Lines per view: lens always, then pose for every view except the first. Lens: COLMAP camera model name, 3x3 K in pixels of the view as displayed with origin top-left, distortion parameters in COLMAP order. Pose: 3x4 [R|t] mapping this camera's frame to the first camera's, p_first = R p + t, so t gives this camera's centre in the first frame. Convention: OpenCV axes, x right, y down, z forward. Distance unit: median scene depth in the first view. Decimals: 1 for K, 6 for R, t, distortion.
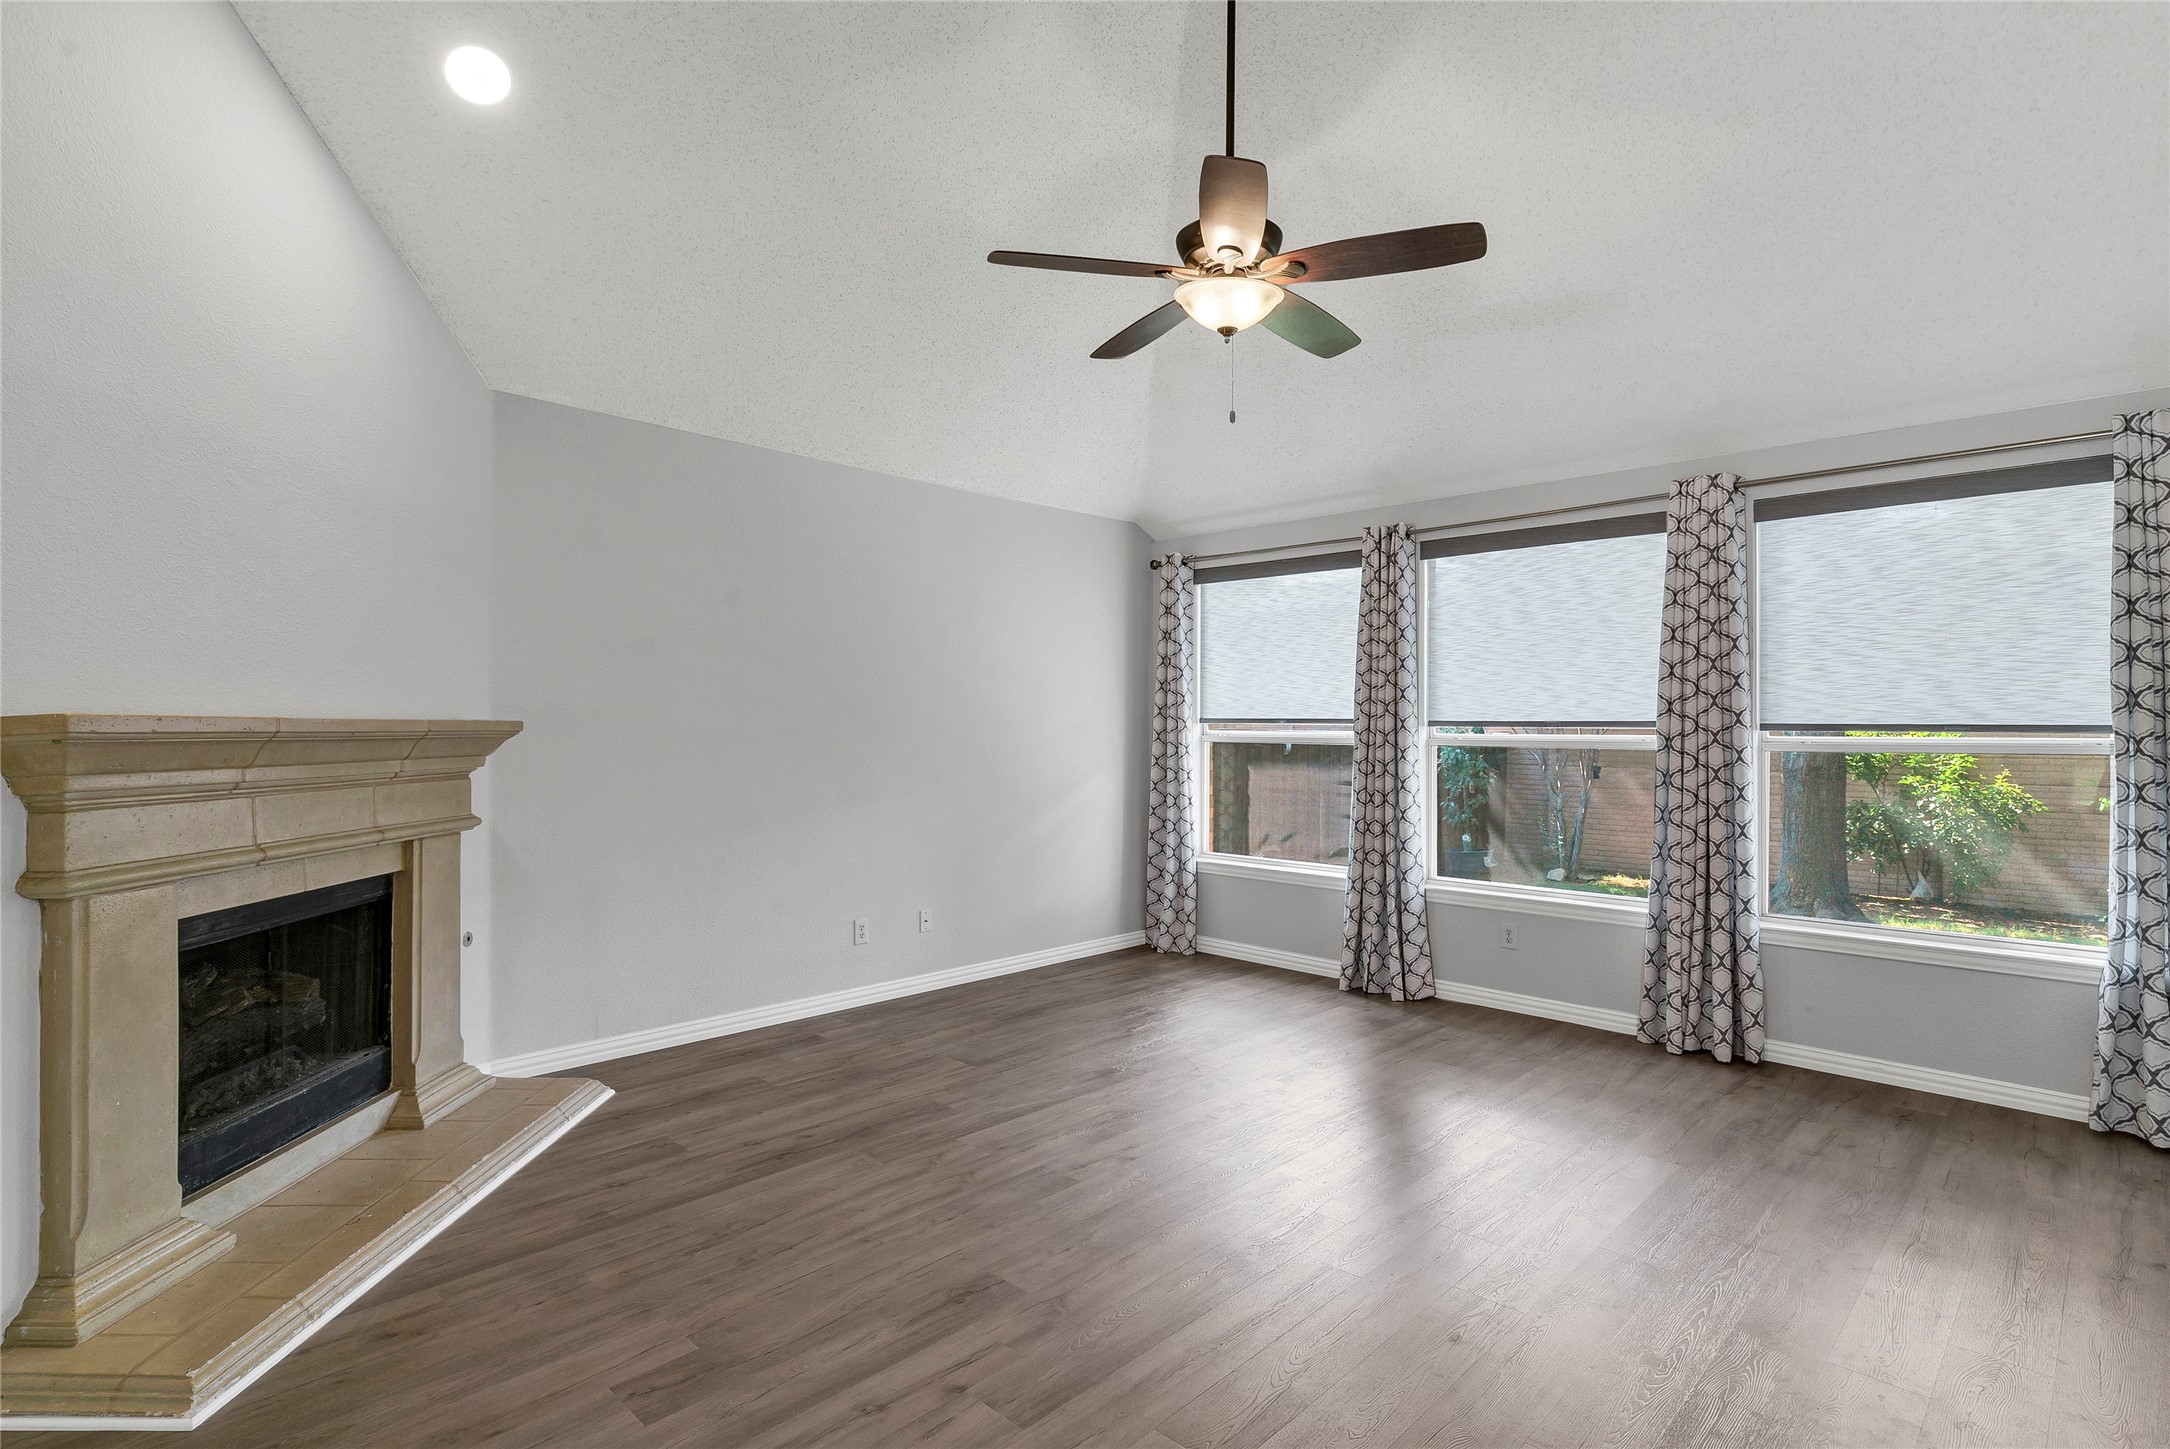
lens RADIAL K [[1058.4, 0, 1085.3], [0, 1058.4, 721.9], [0, 0, 1]] dist [0.004904, -0.001775]
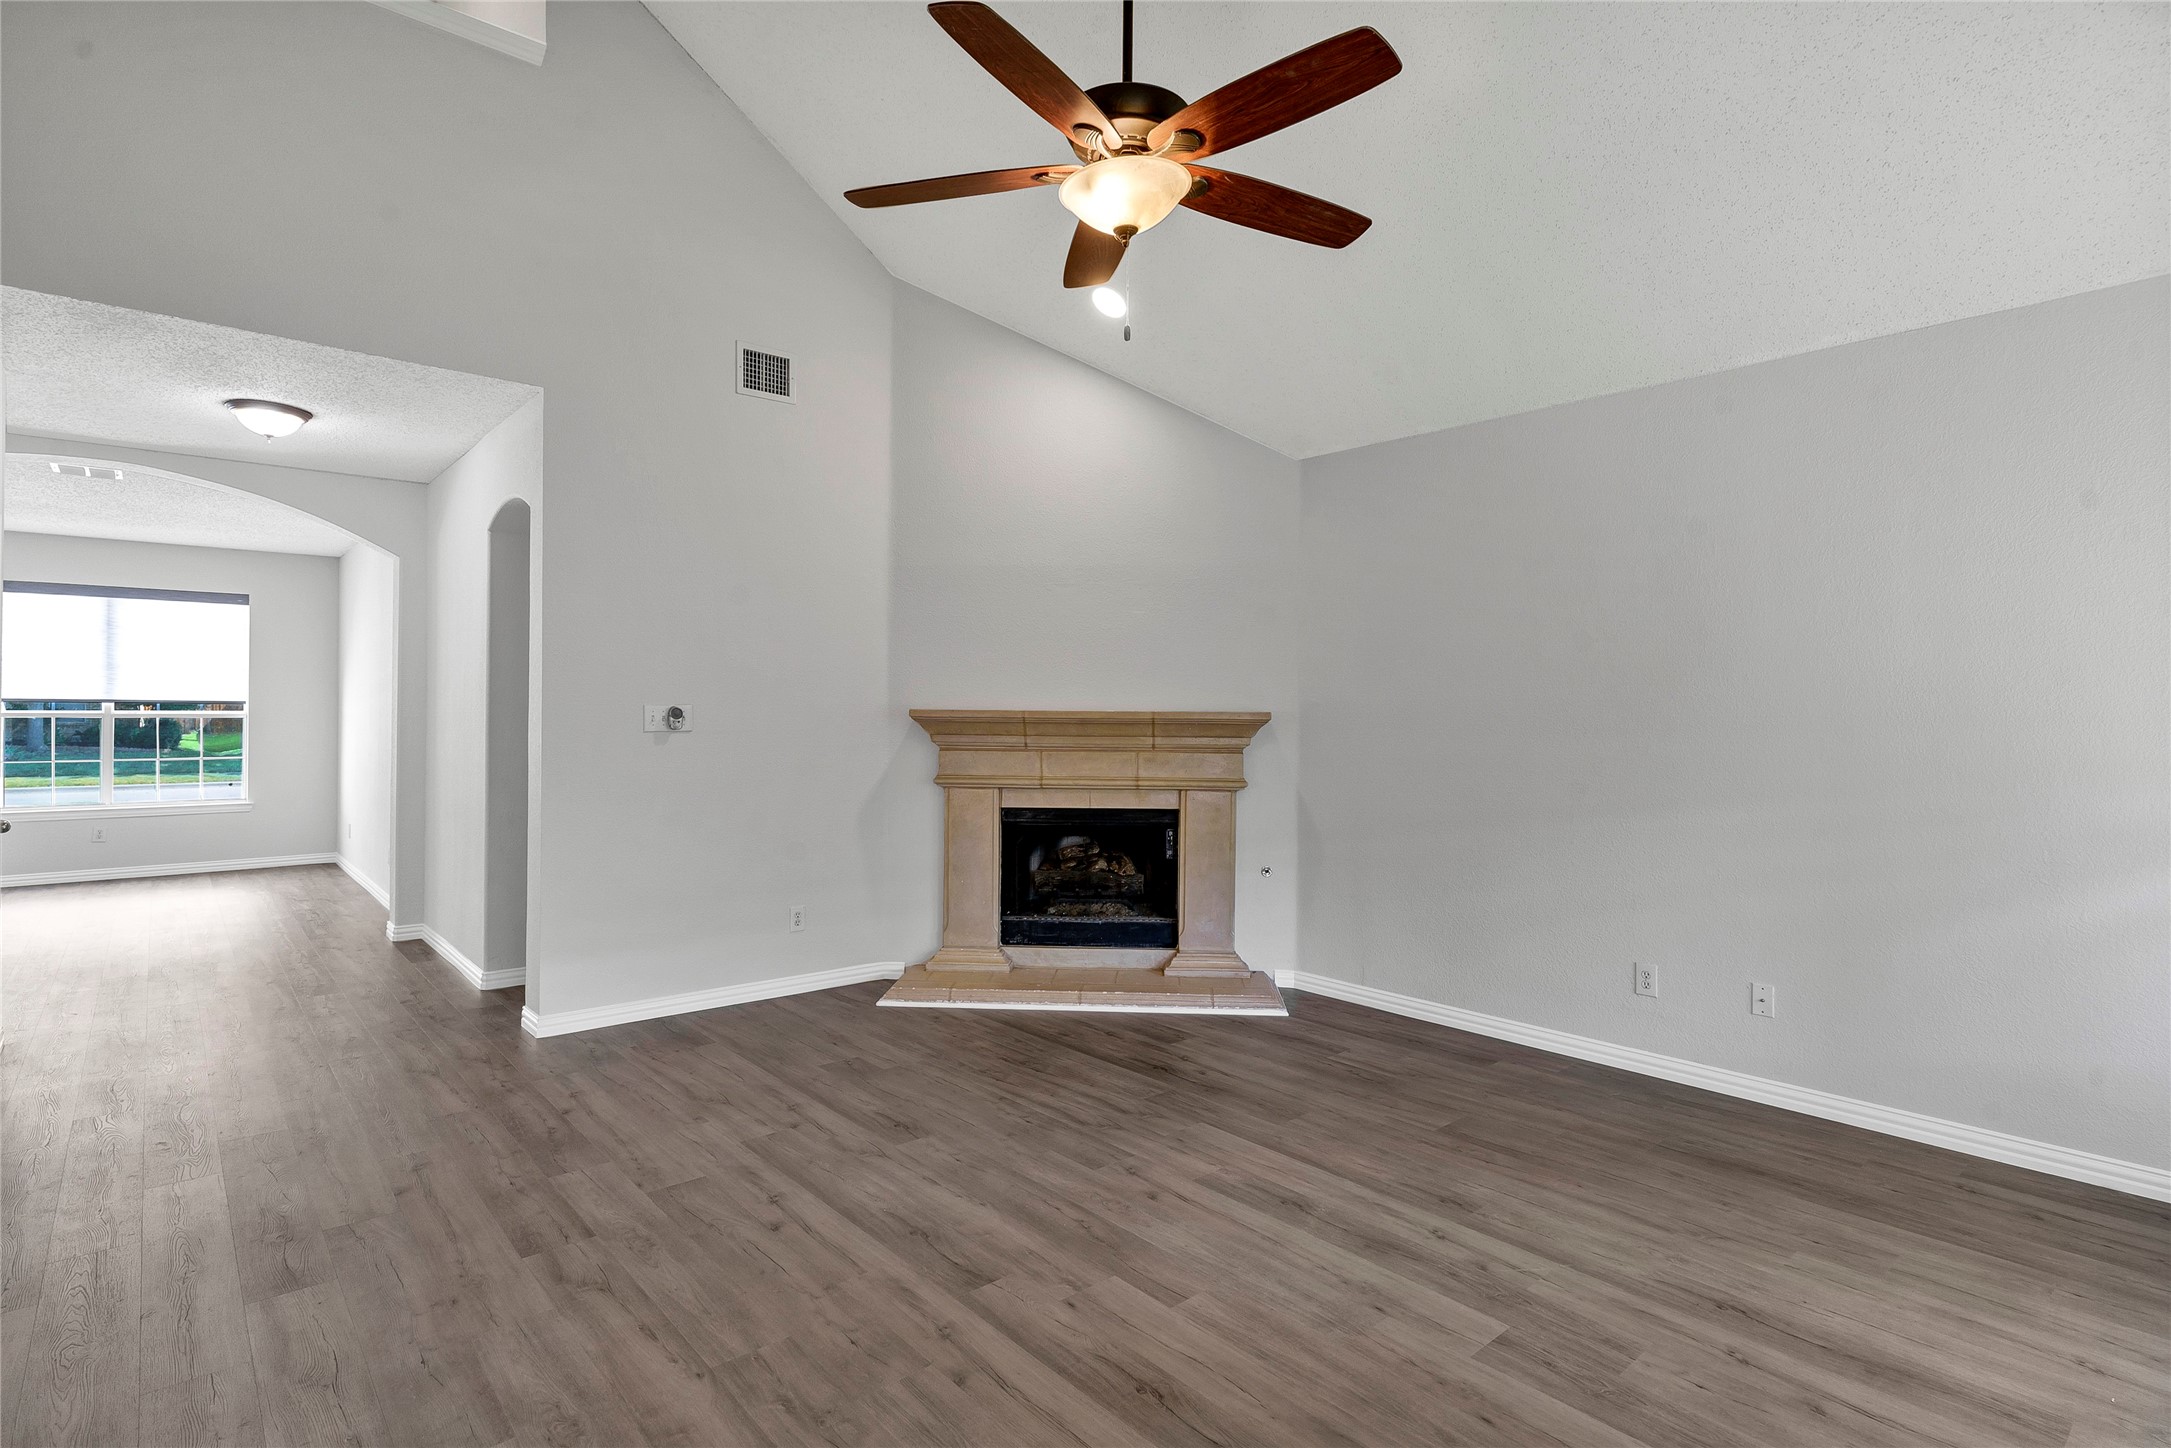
lens RADIAL K [[1058.9, 0, 1084.7], [0, 1058.9, 716.8], [0, 0, 1]] dist [0.004904, -0.001775]
pose [[-0.067558, -0.003854, -0.997708, 0.900606], [-0.001829, 0.999991, -0.003739, 0.011397], [0.997714, 0.001572, -0.067565, 0.962127]]
